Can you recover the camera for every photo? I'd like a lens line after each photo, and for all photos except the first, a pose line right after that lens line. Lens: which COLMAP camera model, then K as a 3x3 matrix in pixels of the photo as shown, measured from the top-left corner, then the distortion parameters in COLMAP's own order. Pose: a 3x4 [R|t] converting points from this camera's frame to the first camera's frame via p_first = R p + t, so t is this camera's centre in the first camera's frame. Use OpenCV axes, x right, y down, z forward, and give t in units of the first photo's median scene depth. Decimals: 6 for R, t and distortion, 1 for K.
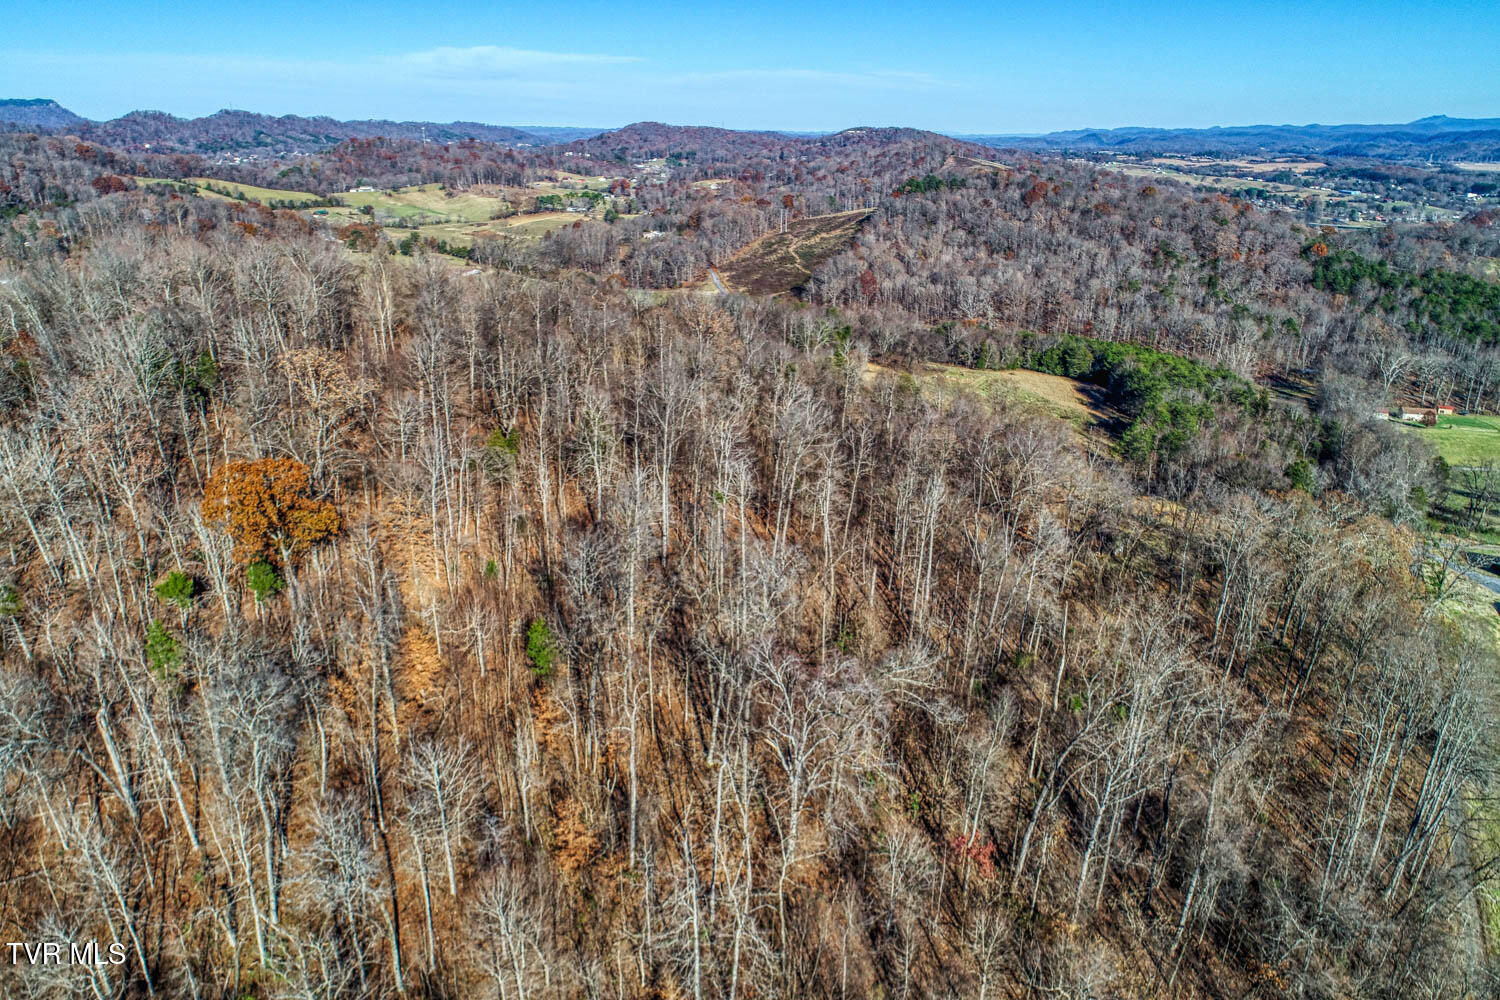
lens RADIAL K [[1007.8, 0, 750.0], [0, 1007.8, 500.0], [0, 0, 1]] dist [-0.001932, -0.000356]
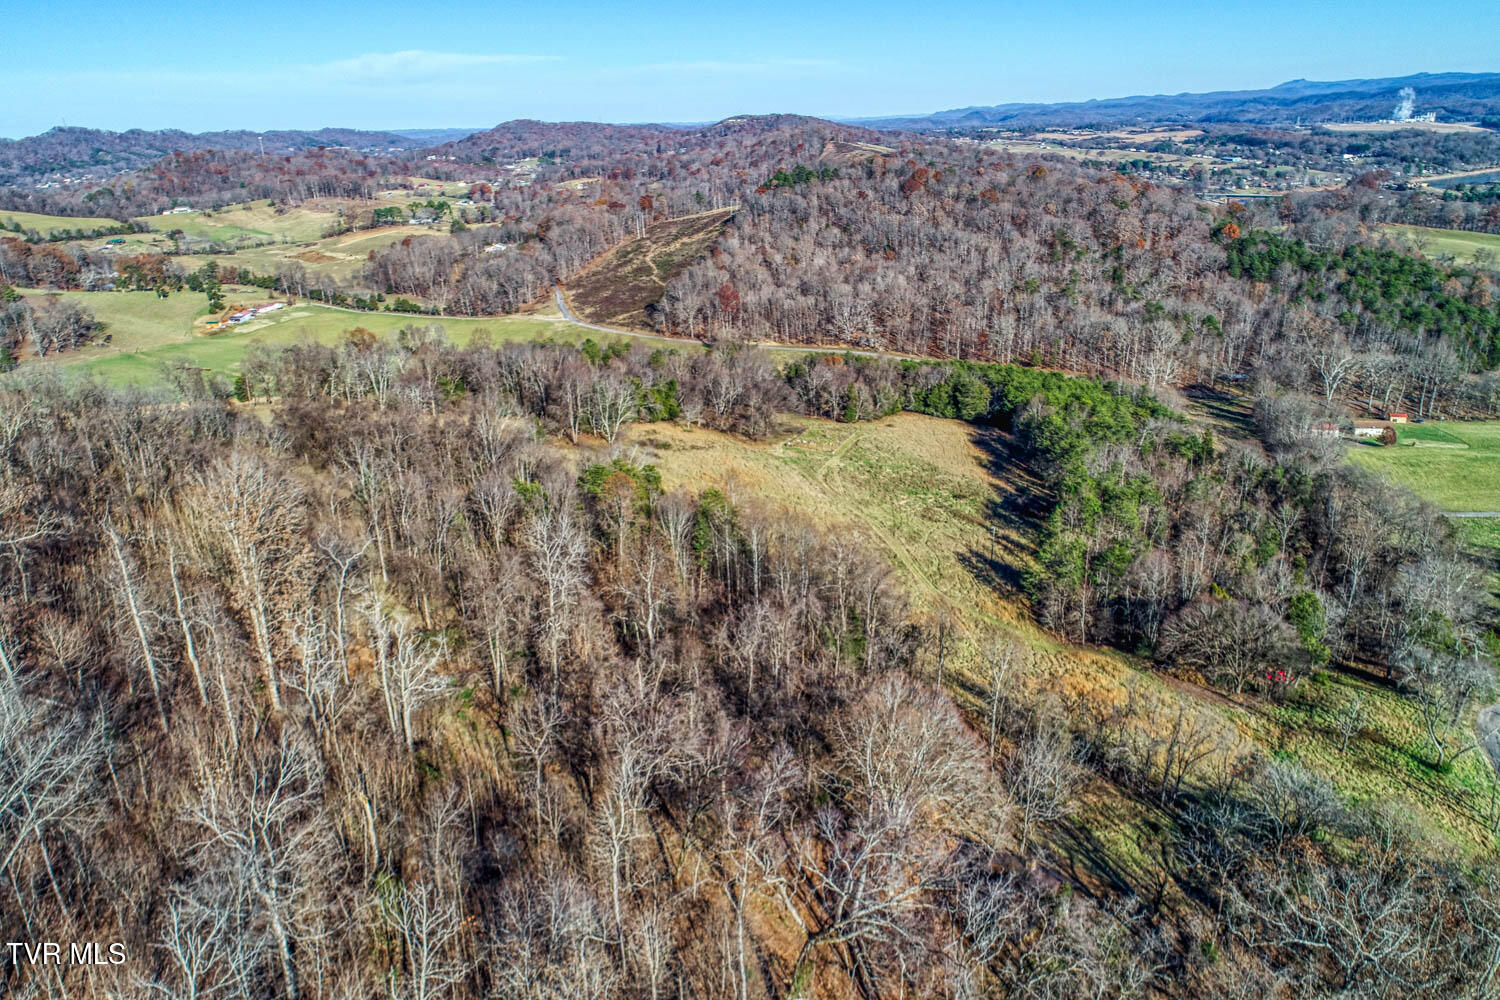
lens RADIAL K [[1007.8, 0, 750.0], [0, 1007.8, 500.0], [0, 0, 1]] dist [-0.001932, -0.000356]
pose [[0.993844, -0.075322, 0.081247, 0.039202], [0.074655, 0.997146, 0.011212, -0.039057], [-0.081860, -0.005077, 0.996631, 0.107779]]
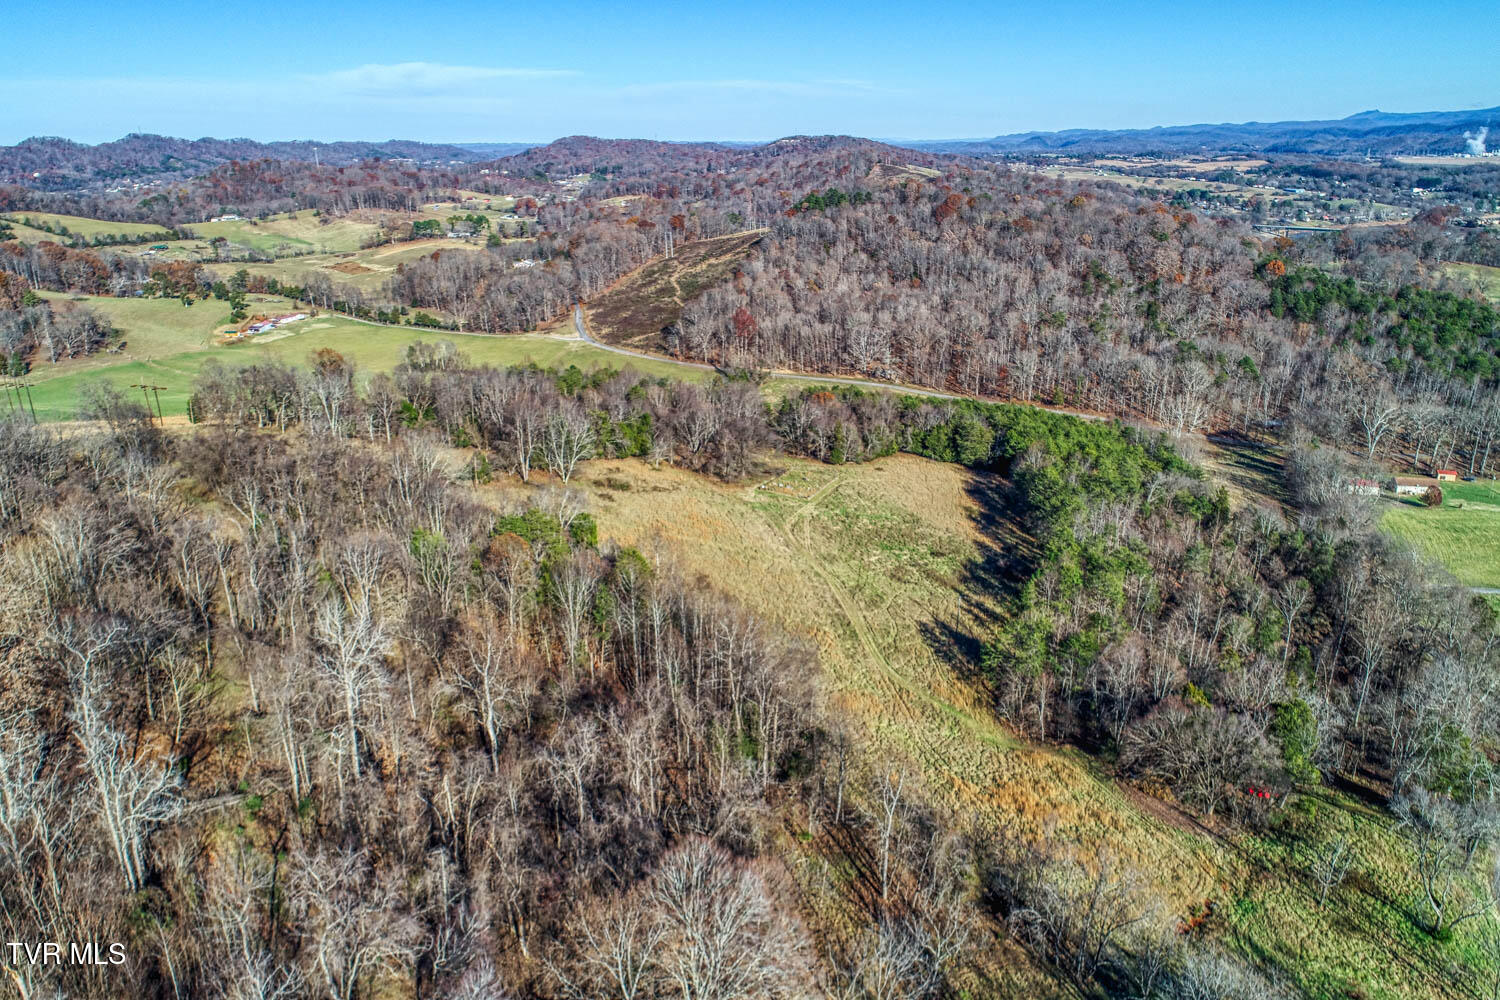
lens RADIAL K [[1007.8, 0, 750.0], [0, 1007.8, 500.0], [0, 0, 1]] dist [-0.001932, -0.000356]
pose [[0.998662, -0.037331, 0.035794, 0.064465], [0.037668, 0.999252, -0.008784, -0.046183], [-0.035439, 0.010121, 0.999321, 0.127595]]
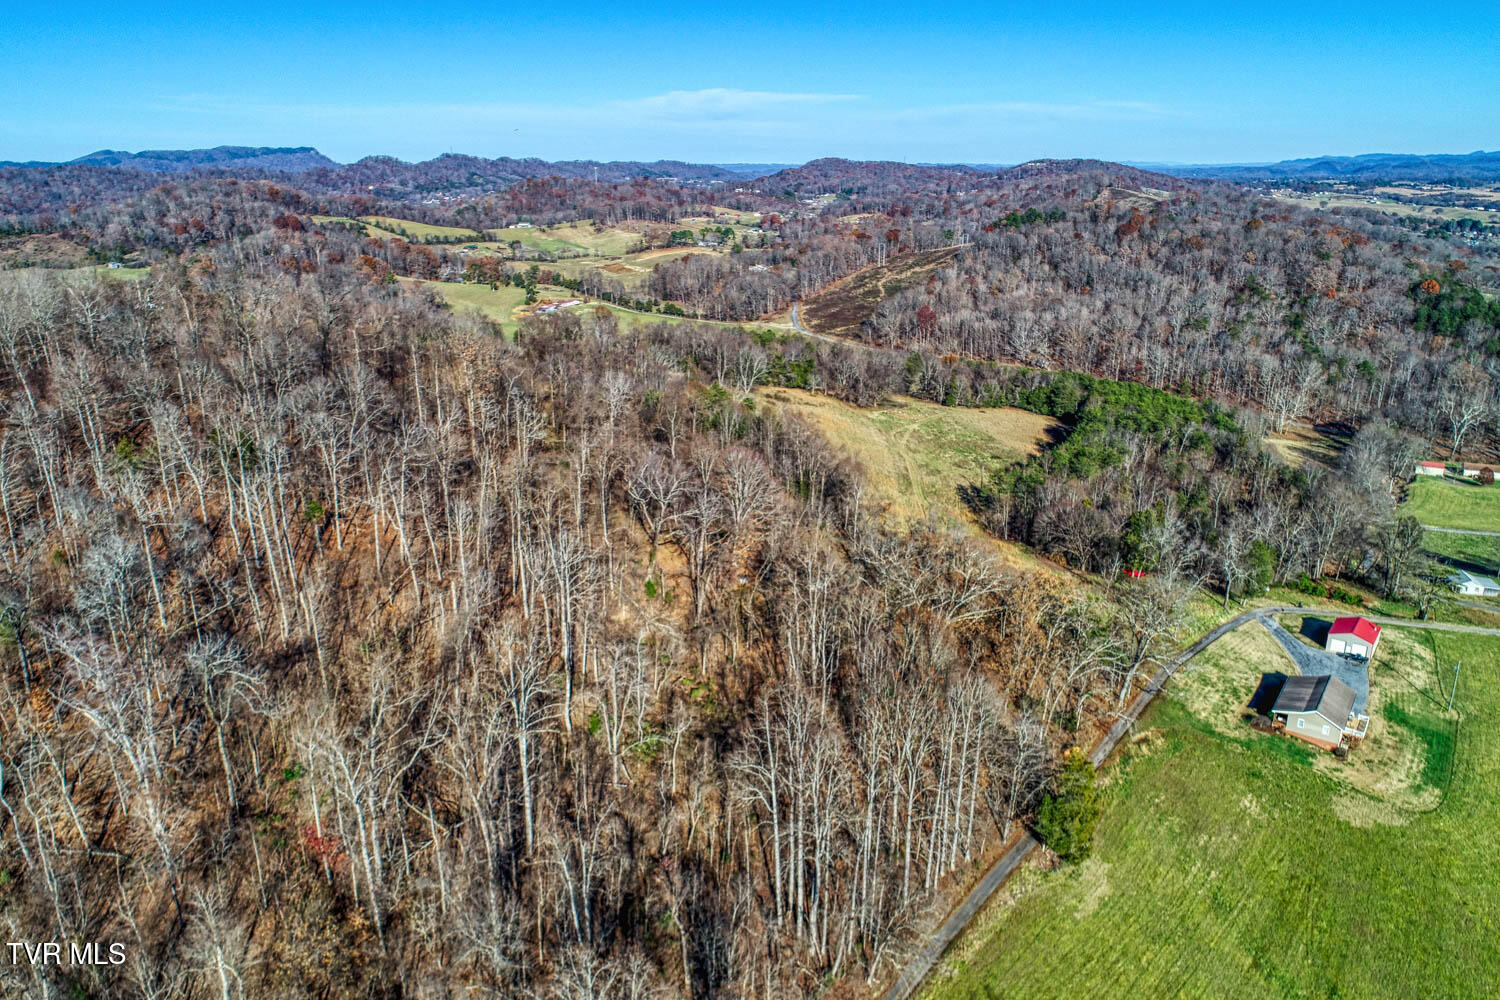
lens RADIAL K [[1007.8, 0, 750.0], [0, 1007.8, 500.0], [0, 0, 1]] dist [-0.001932, -0.000356]
pose [[0.981241, 0.045602, -0.187316, 0.104296], [-0.051442, 0.998326, -0.026431, -0.001373], [0.185797, 0.035571, 0.981944, 0.003490]]
